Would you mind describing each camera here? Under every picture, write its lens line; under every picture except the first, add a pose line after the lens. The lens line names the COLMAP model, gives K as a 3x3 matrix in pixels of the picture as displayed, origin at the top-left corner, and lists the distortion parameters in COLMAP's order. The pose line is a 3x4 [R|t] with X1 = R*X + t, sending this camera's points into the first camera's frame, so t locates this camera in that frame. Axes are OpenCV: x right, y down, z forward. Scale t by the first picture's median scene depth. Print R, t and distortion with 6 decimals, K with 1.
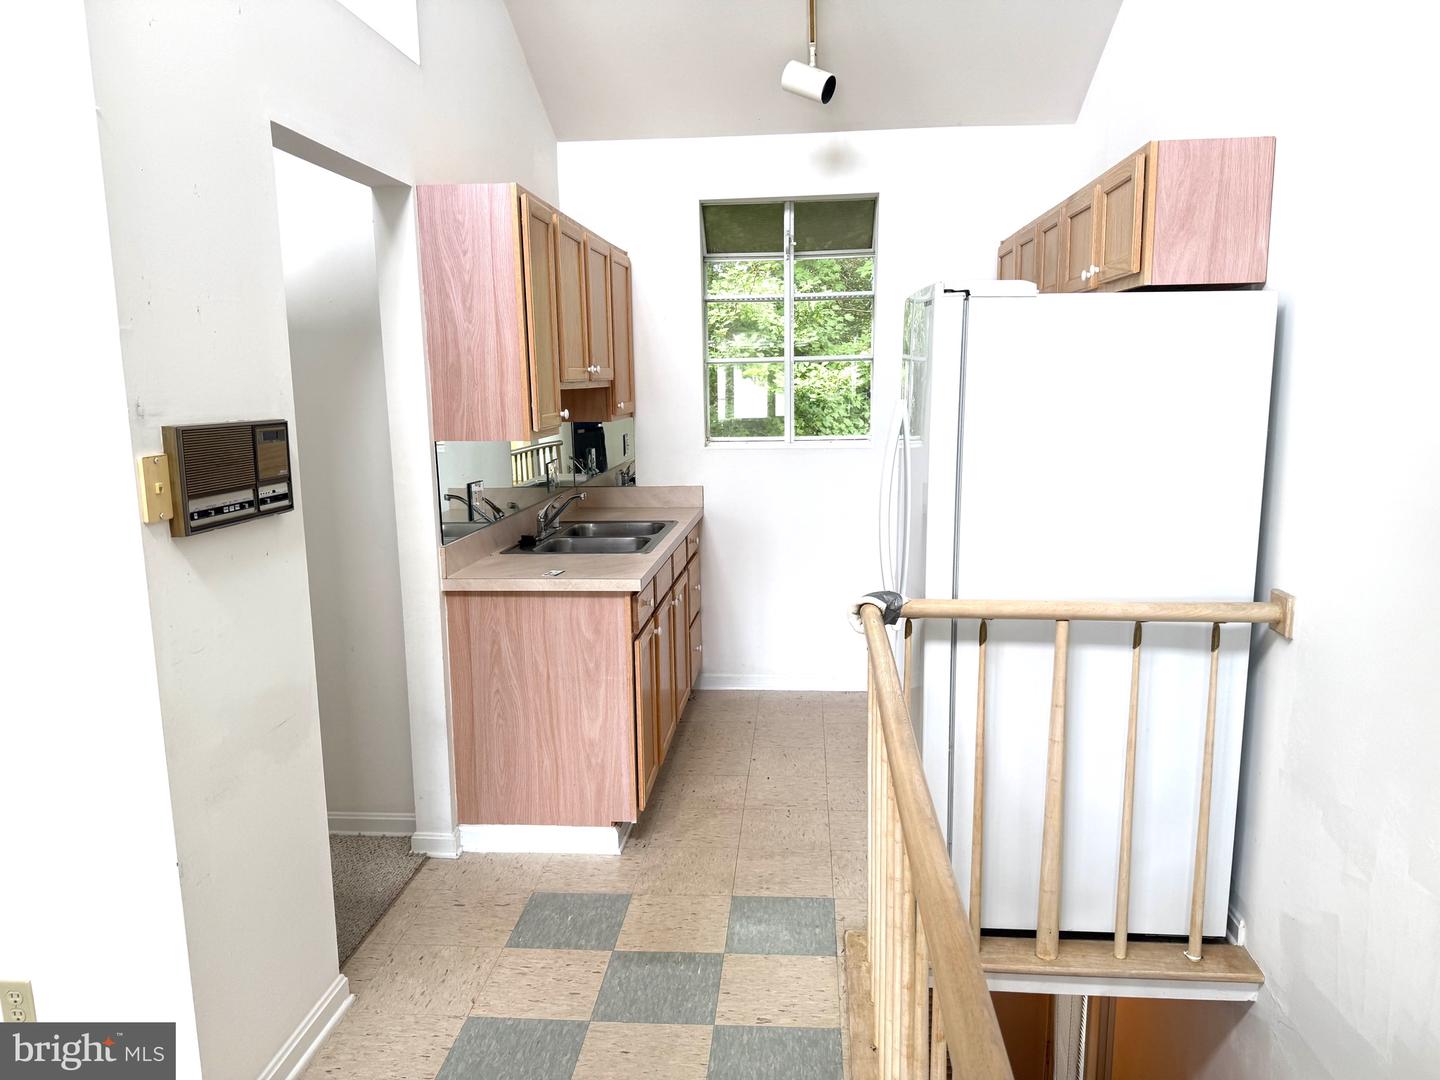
lens RADIAL K [[991.0, 0, 720.0], [0, 991.0, 540.0], [0, 0, 1]] dist [0.071221, -0.168988]
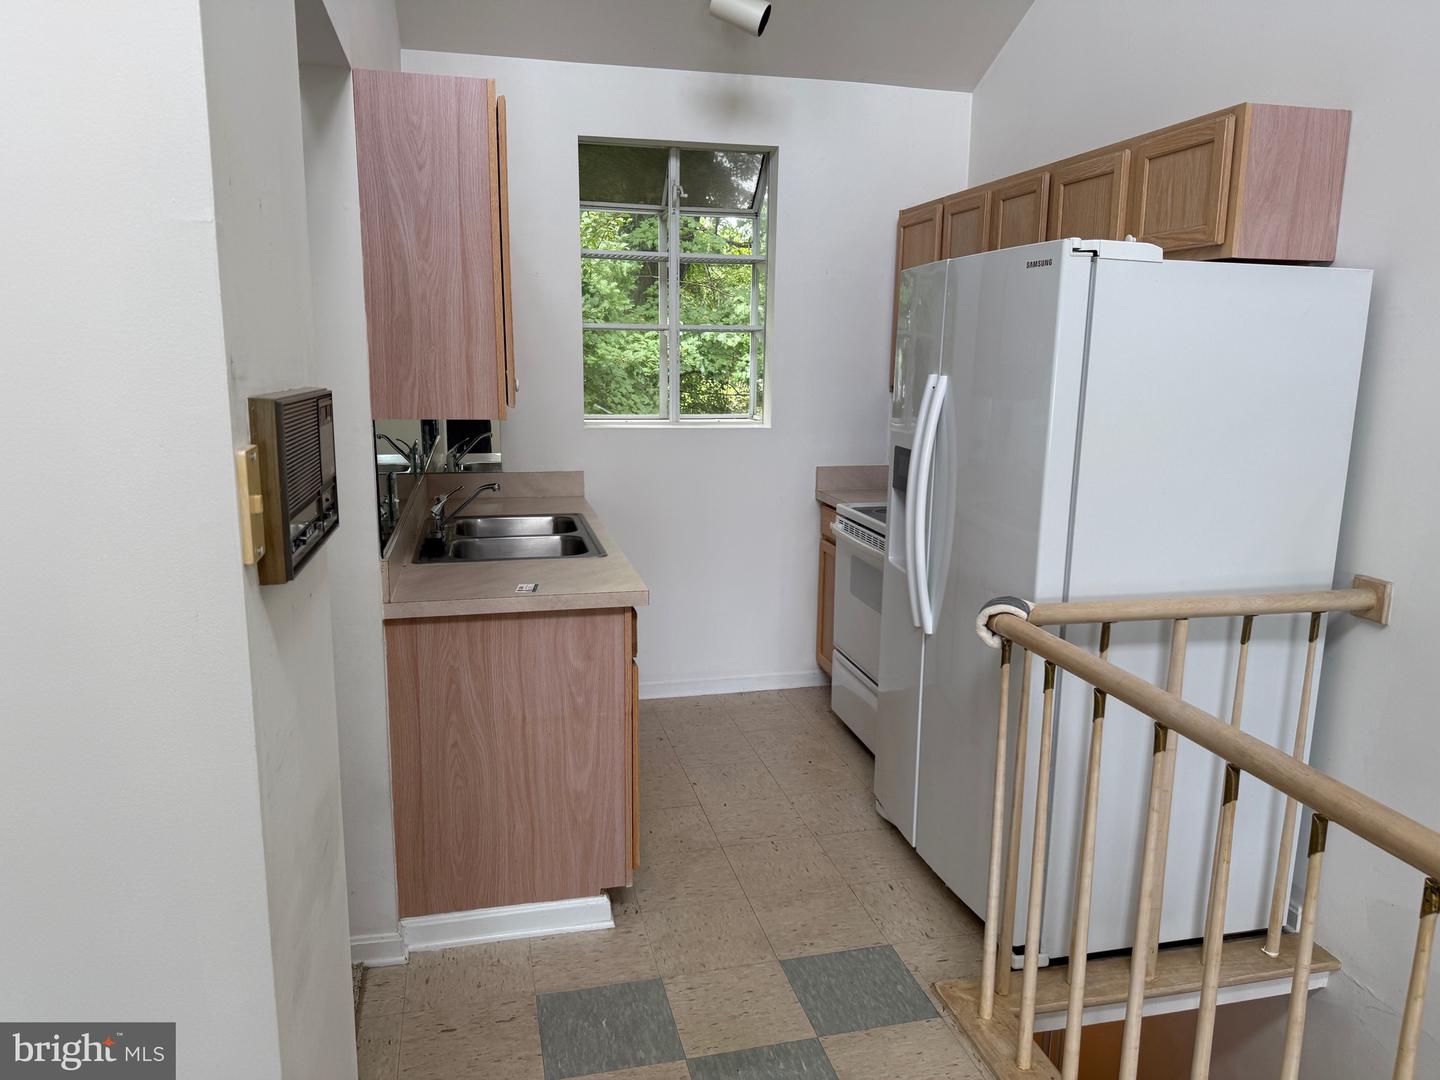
lens RADIAL K [[1003.0, 0, 716.0], [0, 1003.0, 544.0], [0, 0, 1]] dist [0.025579, -0.075914]
pose [[0.949392, -0.034964, 0.312143, -0.276981], [0.026808, 0.999179, 0.030381, -0.022148], [-0.312949, -0.020475, 0.949549, 0.203165]]
